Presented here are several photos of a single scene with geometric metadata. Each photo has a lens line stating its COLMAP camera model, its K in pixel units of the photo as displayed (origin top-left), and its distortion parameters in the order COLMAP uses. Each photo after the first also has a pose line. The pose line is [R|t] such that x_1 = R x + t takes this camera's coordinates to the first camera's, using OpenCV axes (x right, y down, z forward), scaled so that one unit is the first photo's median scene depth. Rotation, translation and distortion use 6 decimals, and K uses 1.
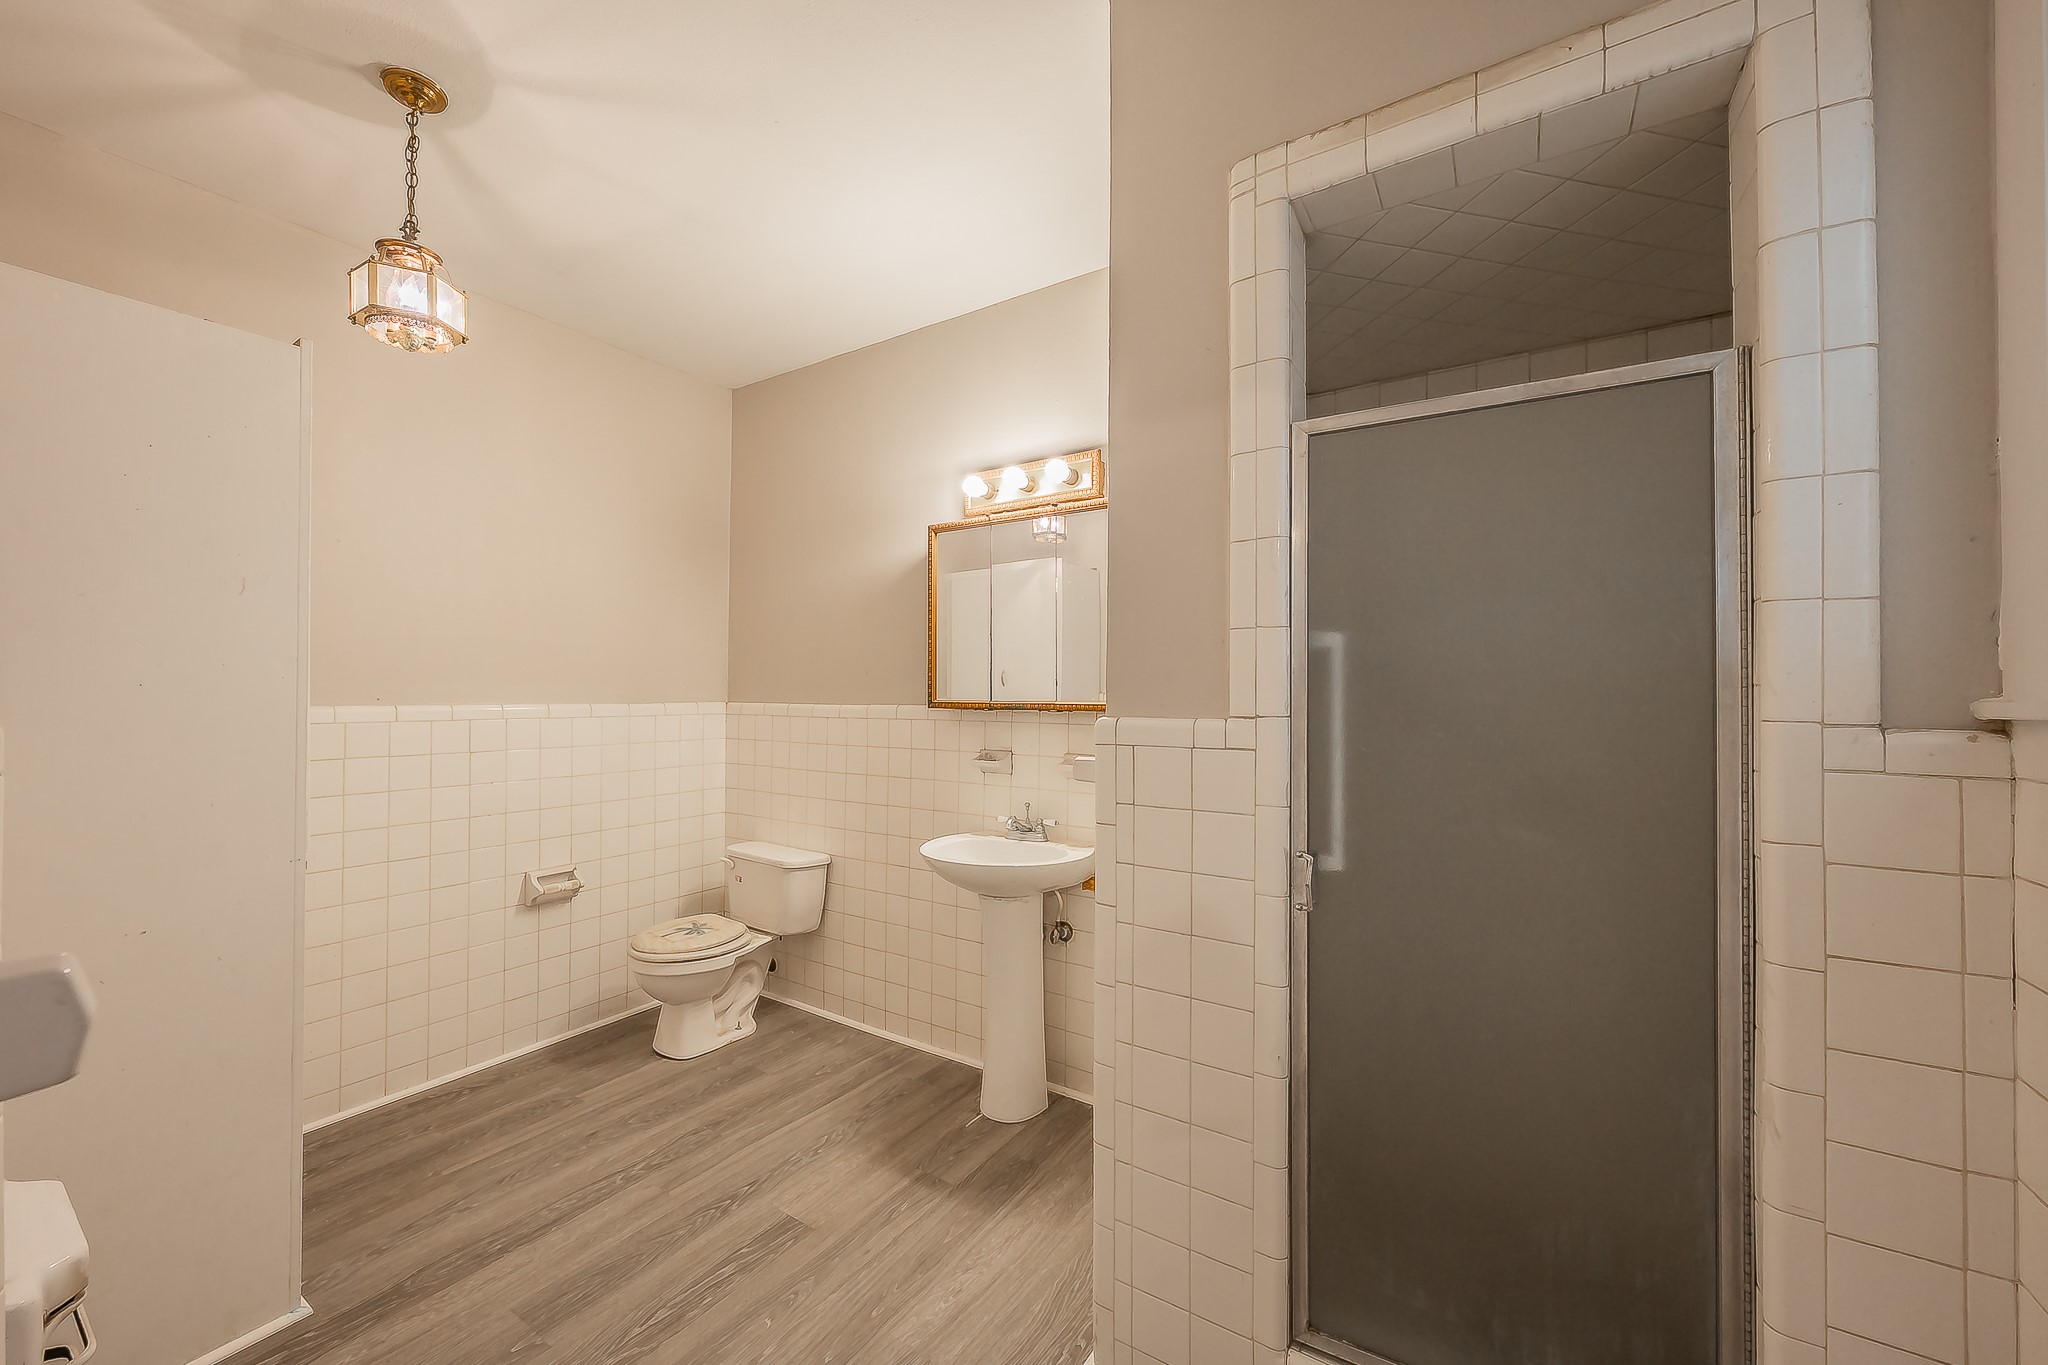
lens RADIAL K [[756.9, 0, 1015.7], [0, 756.9, 674.2], [0, 0, 1]] dist [-0.001798, -0.000069]
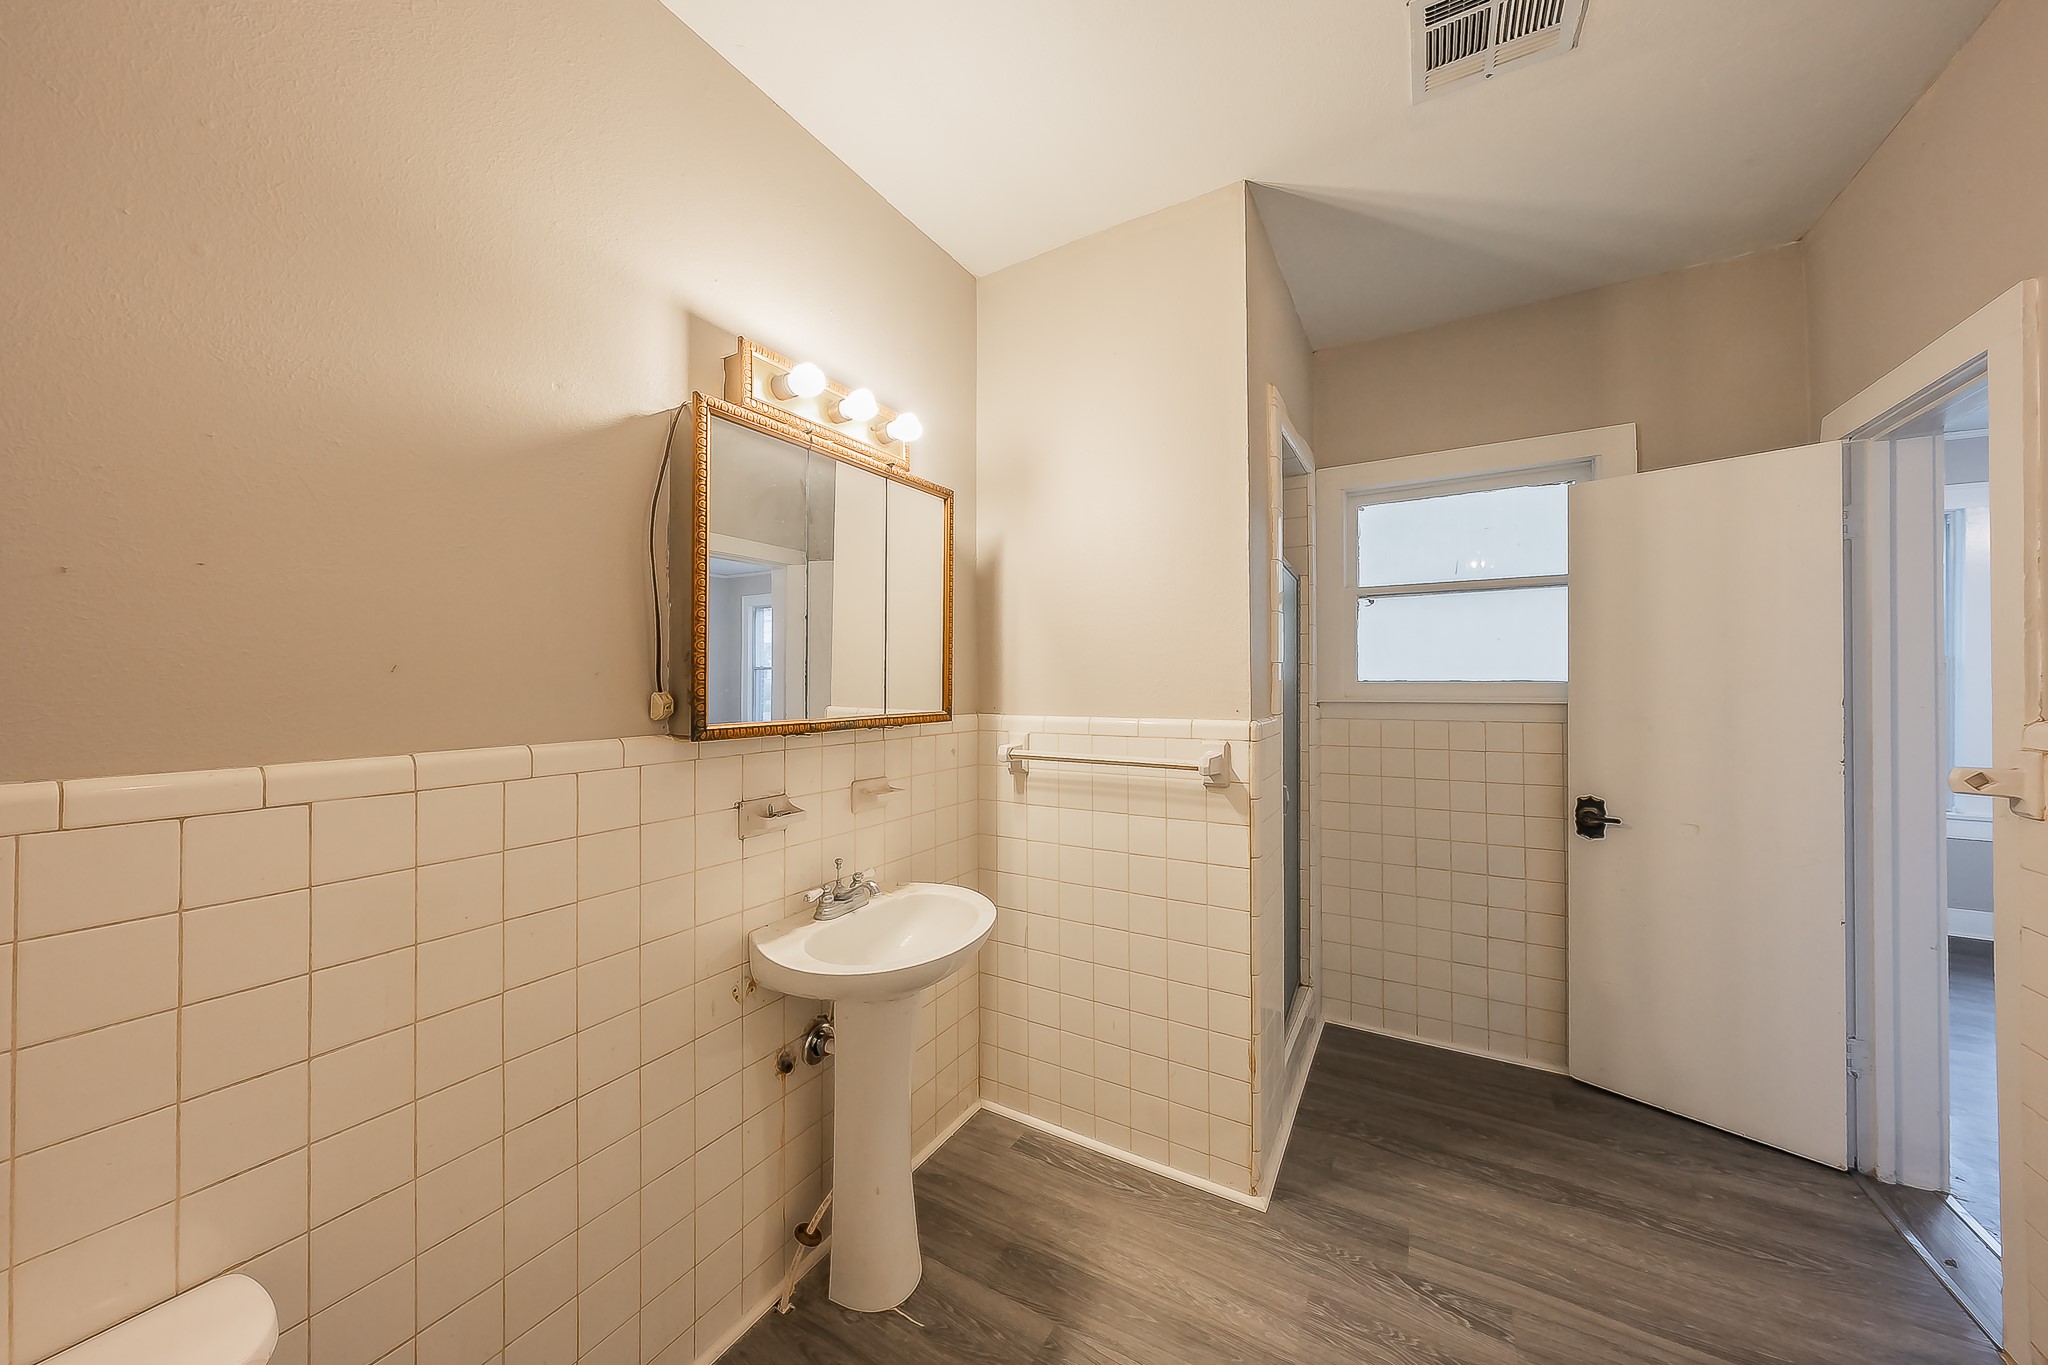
lens RADIAL K [[699.0, 0, 1017.3], [0, 699.0, 678.2], [0, 0, 1]] dist [0.000663, 0.000011]
pose [[-0.030641, 0.009363, 0.999487, -0.809682], [-0.009758, 0.999906, -0.009667, 0.004212], [-0.999483, -0.010049, -0.030547, 1.055006]]
